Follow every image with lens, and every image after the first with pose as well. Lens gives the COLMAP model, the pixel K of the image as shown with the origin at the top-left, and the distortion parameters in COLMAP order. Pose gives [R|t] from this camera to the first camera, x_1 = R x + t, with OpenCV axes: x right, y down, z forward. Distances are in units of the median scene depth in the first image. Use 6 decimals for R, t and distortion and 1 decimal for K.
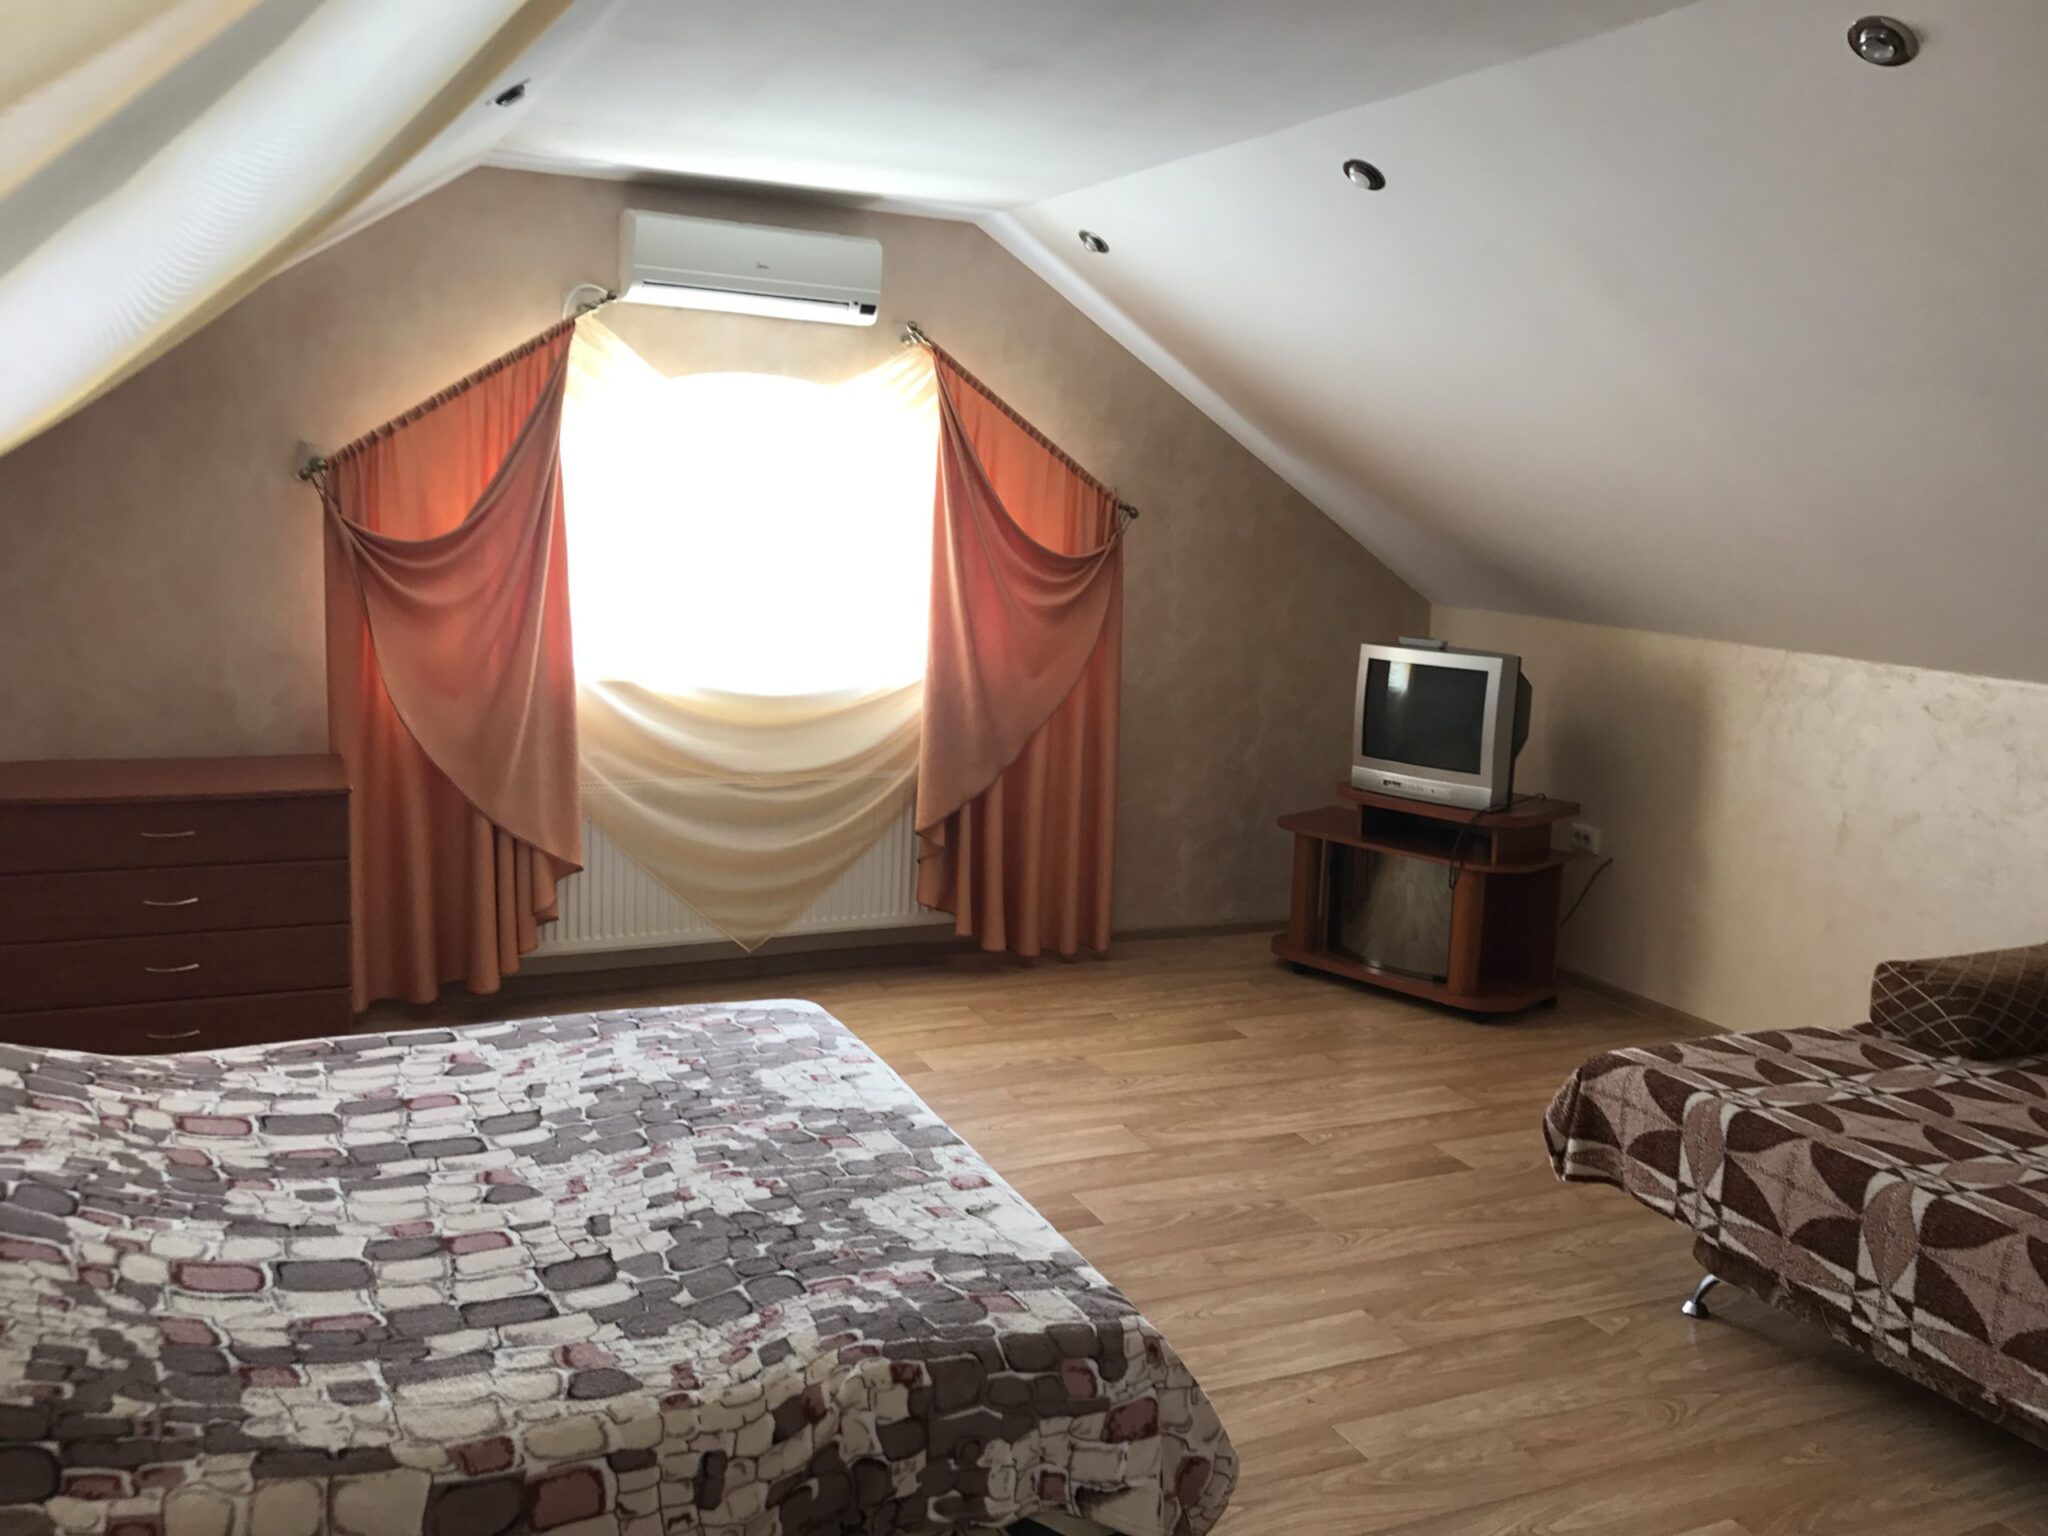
lens RADIAL K [[1662.5, 0, 1024.0], [0, 1662.5, 768.0], [0, 0, 1]] dist [-0.008795, -0.000805]
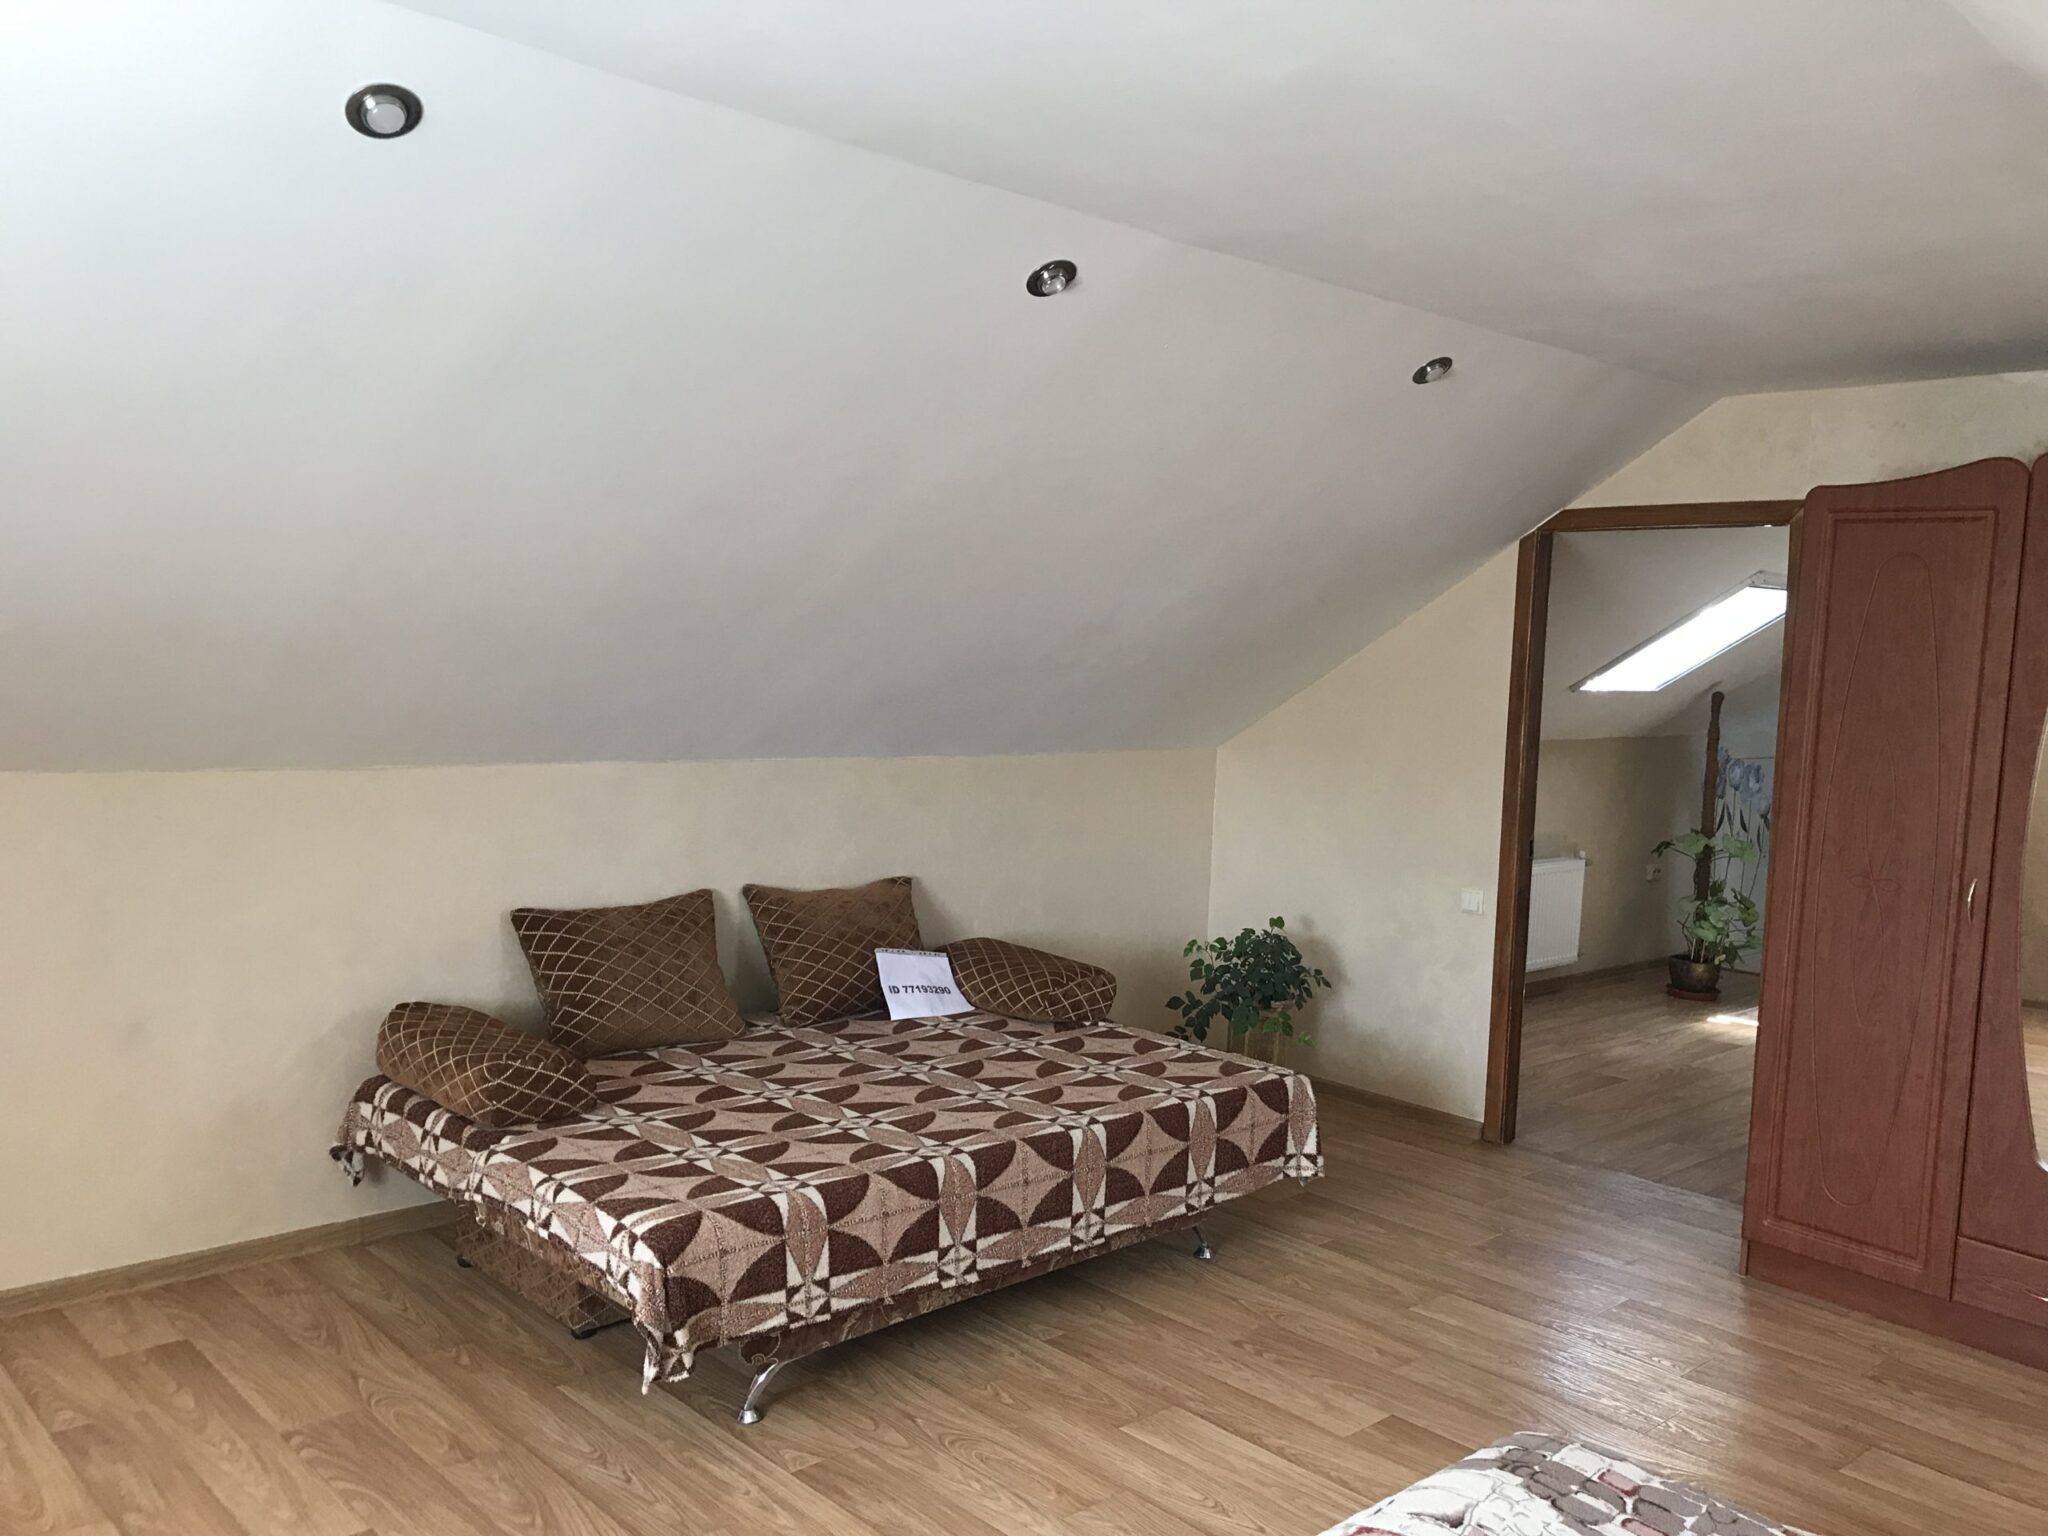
lens RADIAL K [[1662.5, 0, 1024.0], [0, 1662.5, 768.0], [0, 0, 1]] dist [-0.008795, -0.000805]
pose [[-0.281267, -0.127244, 0.951156, -0.587900], [0.116285, 0.979347, 0.165402, -0.219033], [-0.952558, 0.157127, -0.260661, 1.120408]]
